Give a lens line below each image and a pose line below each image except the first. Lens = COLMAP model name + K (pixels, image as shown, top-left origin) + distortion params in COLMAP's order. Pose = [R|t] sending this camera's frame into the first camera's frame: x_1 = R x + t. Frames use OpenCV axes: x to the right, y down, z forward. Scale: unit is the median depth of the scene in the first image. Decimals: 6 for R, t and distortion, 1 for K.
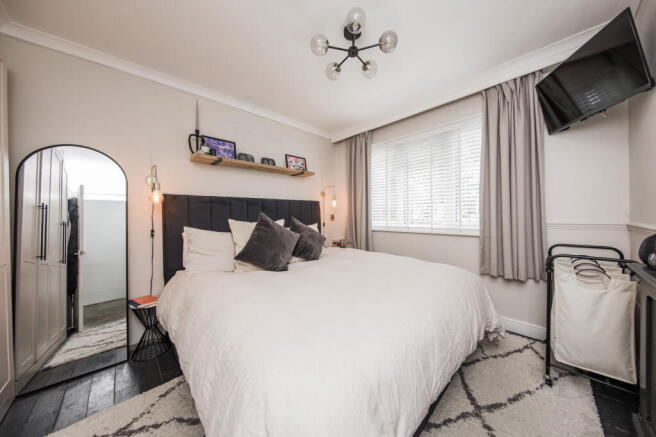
lens RADIAL K [[223.1, 0, 328.0], [0, 223.1, 218.5], [0, 0, 1]] dist [-0.000108, -0.000004]
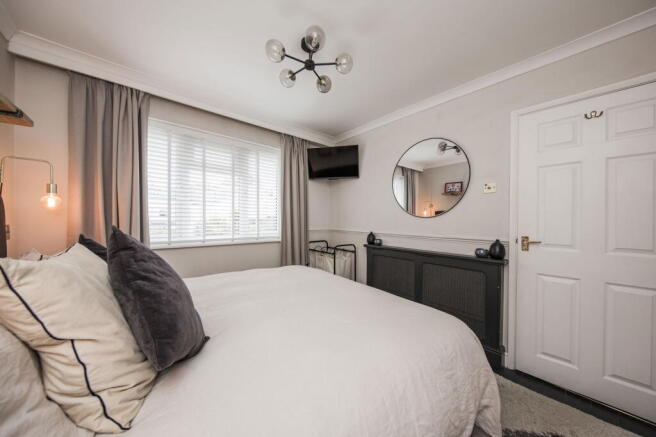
lens RADIAL K [[223.1, 0, 328.0], [0, 223.1, 218.5], [0, 0, 1]] dist [-0.000108, -0.000004]
pose [[0.022226, 0.017387, 0.999602, -0.574280], [0.009572, 0.999799, -0.017603, -0.026912], [-0.999707, 0.009960, 0.022055, 0.623031]]
